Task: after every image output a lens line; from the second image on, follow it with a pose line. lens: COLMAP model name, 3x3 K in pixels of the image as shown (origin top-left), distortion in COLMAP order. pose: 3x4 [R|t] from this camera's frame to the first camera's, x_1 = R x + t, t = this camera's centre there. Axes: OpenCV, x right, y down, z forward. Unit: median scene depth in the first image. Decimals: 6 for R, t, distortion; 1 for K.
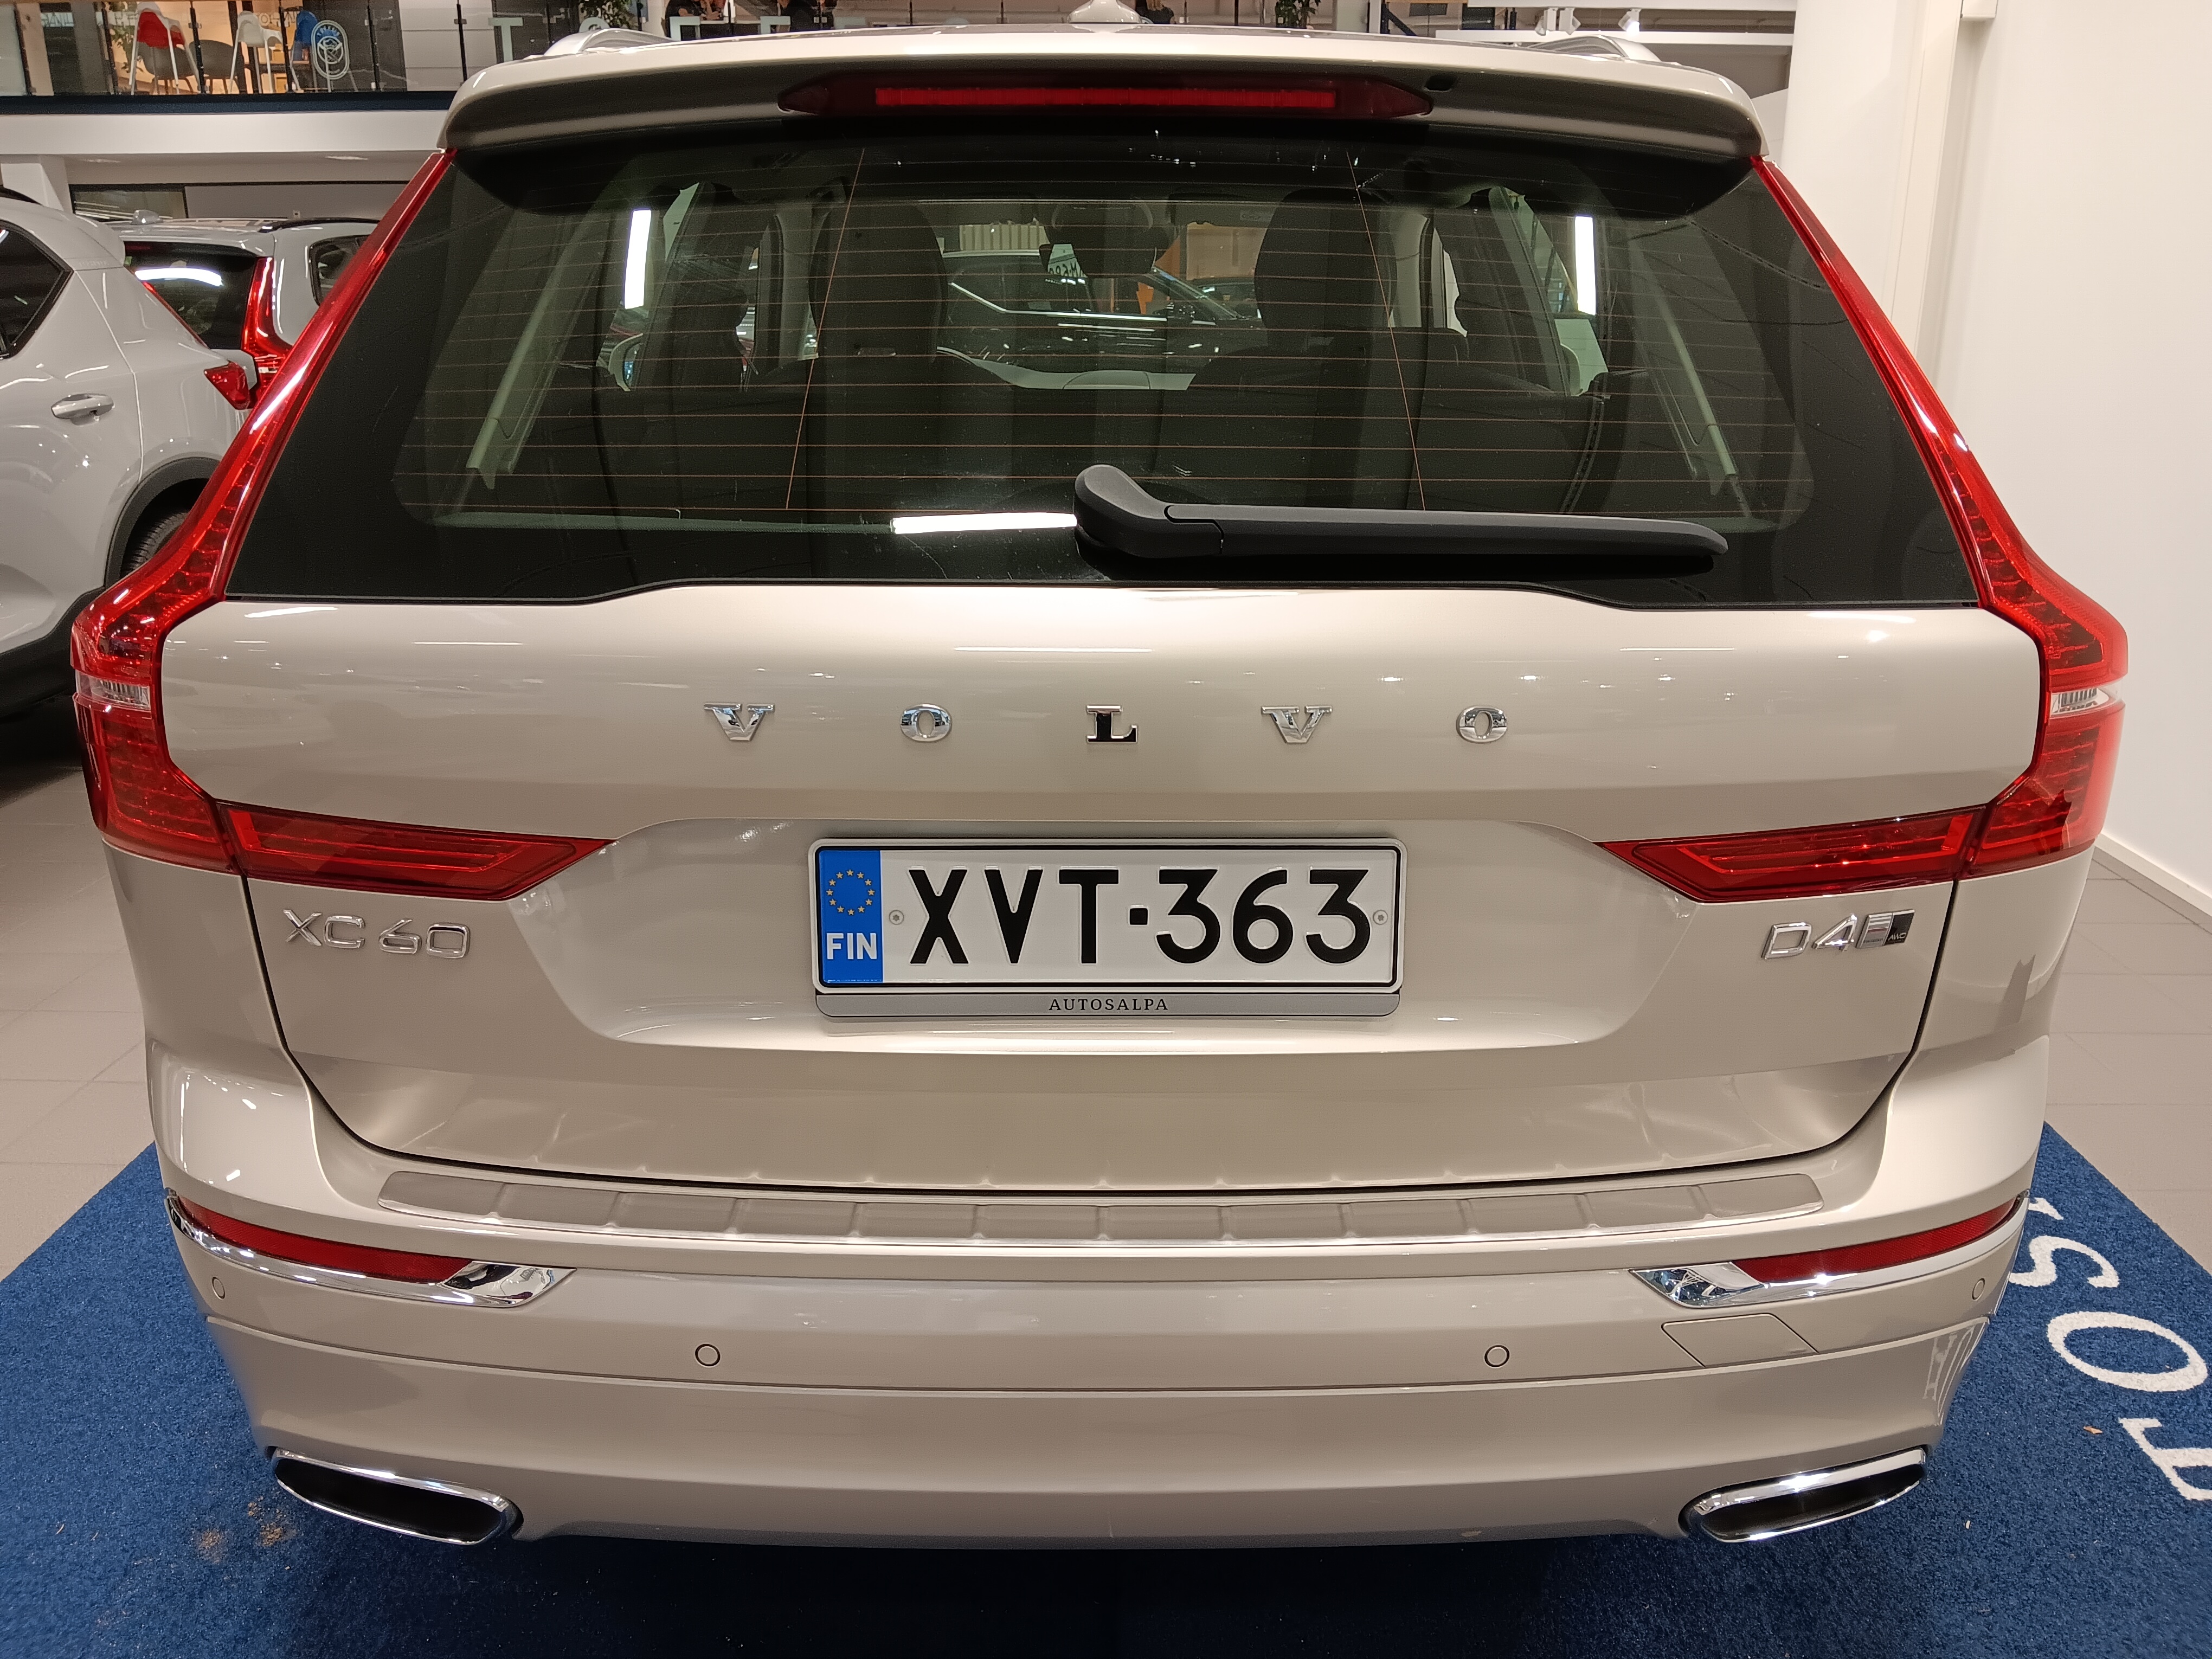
lens RADIAL K [[1763.6, 0, 1106.0], [0, 1763.6, 829.5], [0, 0, 1]] dist [0.030220, -0.070249]
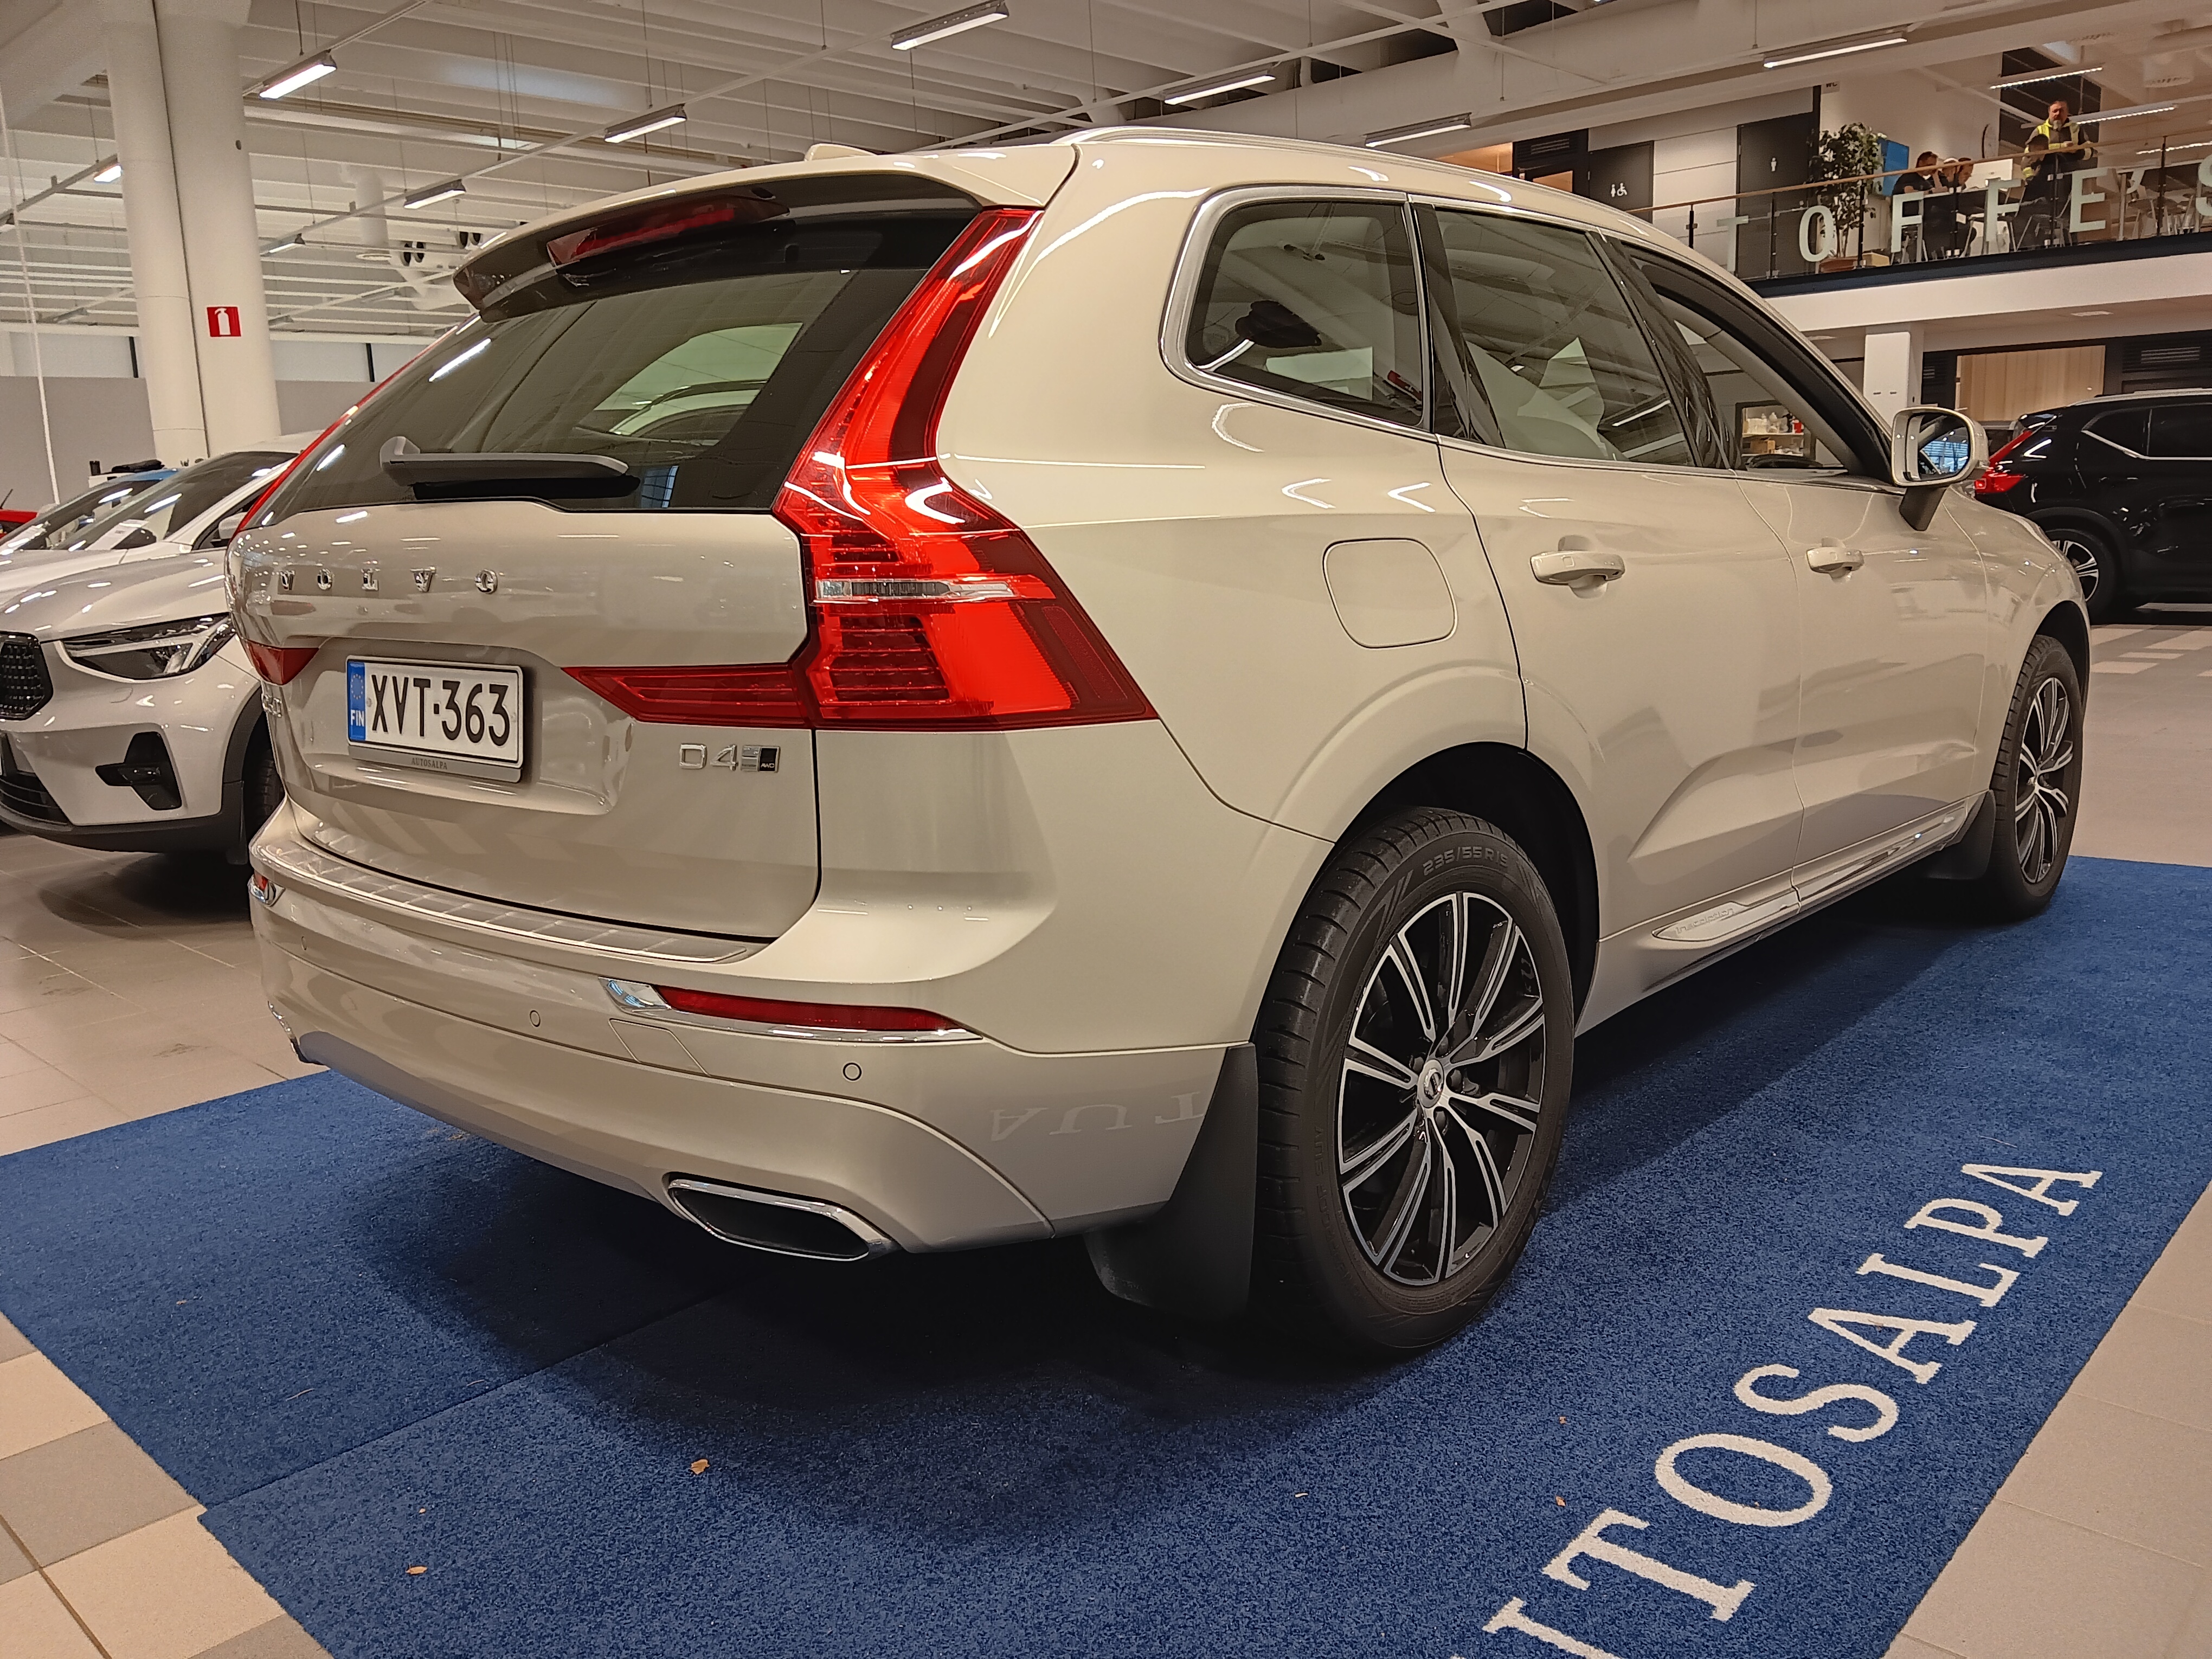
lens RADIAL K [[1763.6, 0, 1106.0], [0, 1763.6, 829.5], [0, 0, 1]] dist [0.030220, -0.070249]
pose [[0.738581, 0.095108, -0.667423, 0.380964], [-0.164838, 0.985426, -0.041989, 0.030260], [0.653703, 0.141029, 0.743494, 0.045055]]
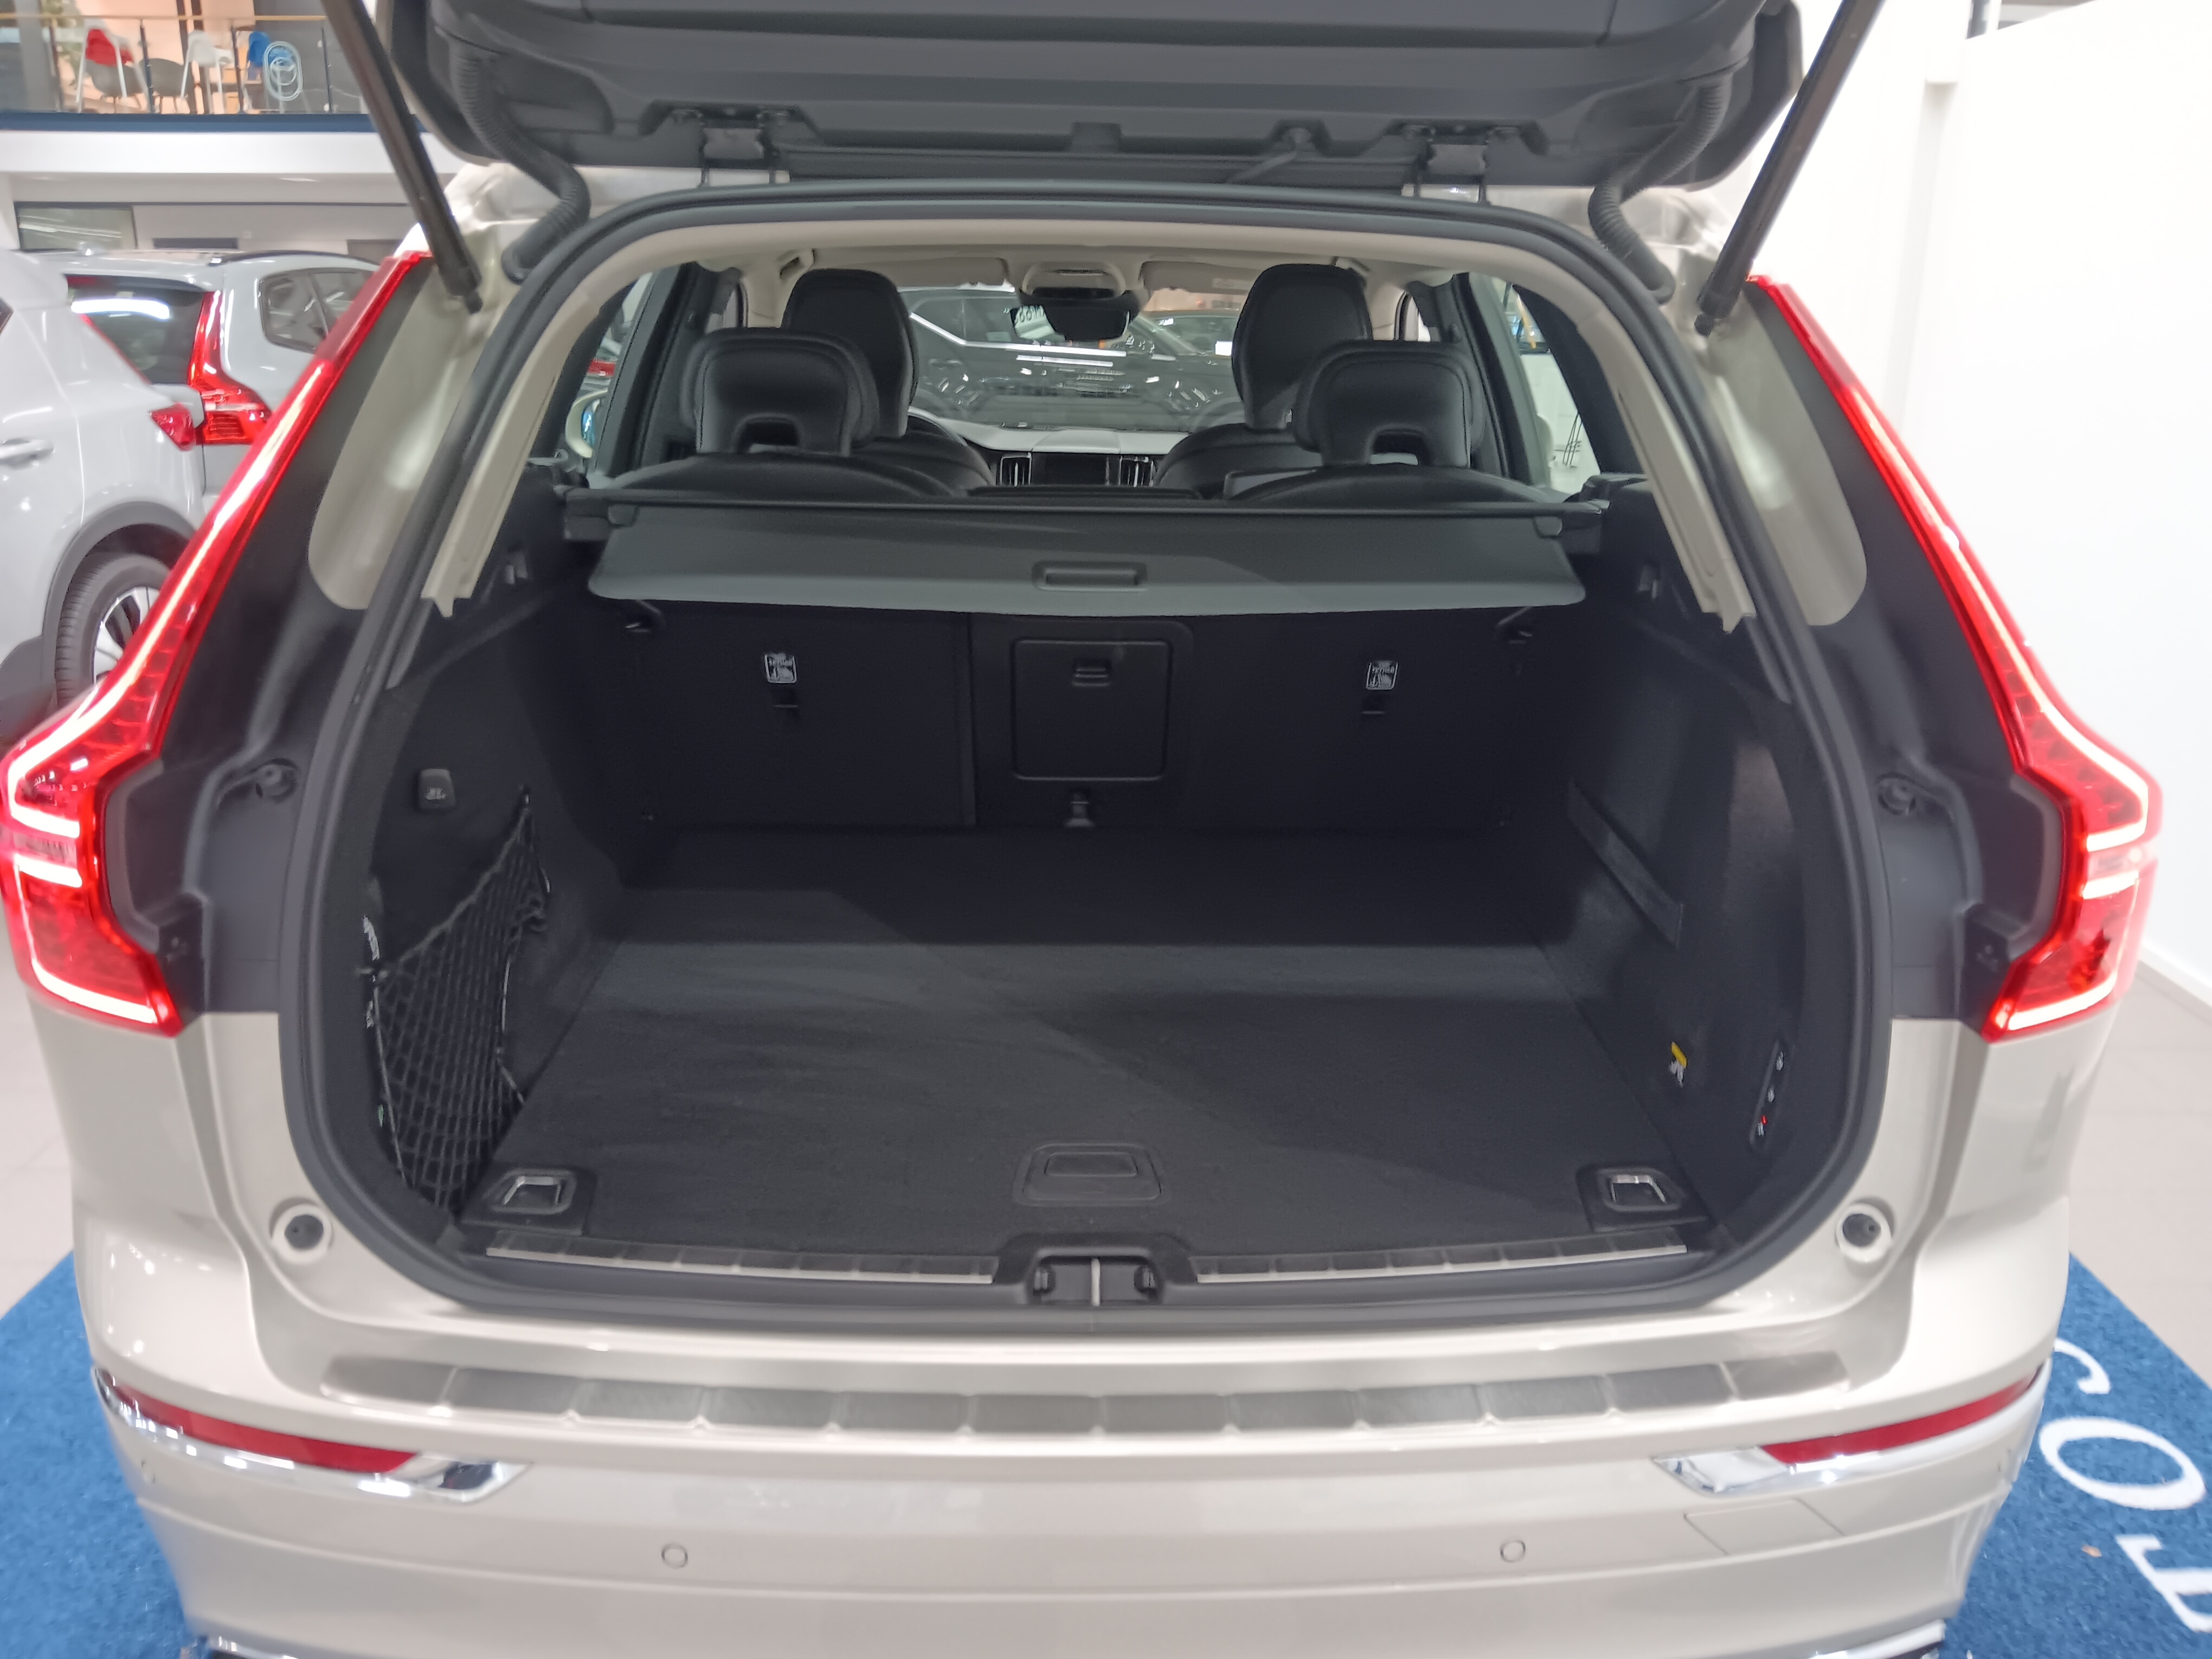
lens RADIAL K [[1764.2, 0, 1113.8], [0, 1764.2, 827.7], [0, 0, 1]] dist [0.019333, -0.047174]
pose [[0.999562, 0.002682, 0.029464, -0.005397], [-0.002231, 0.999880, -0.015335, -0.018476], [-0.029502, 0.015263, 0.999448, 0.013177]]
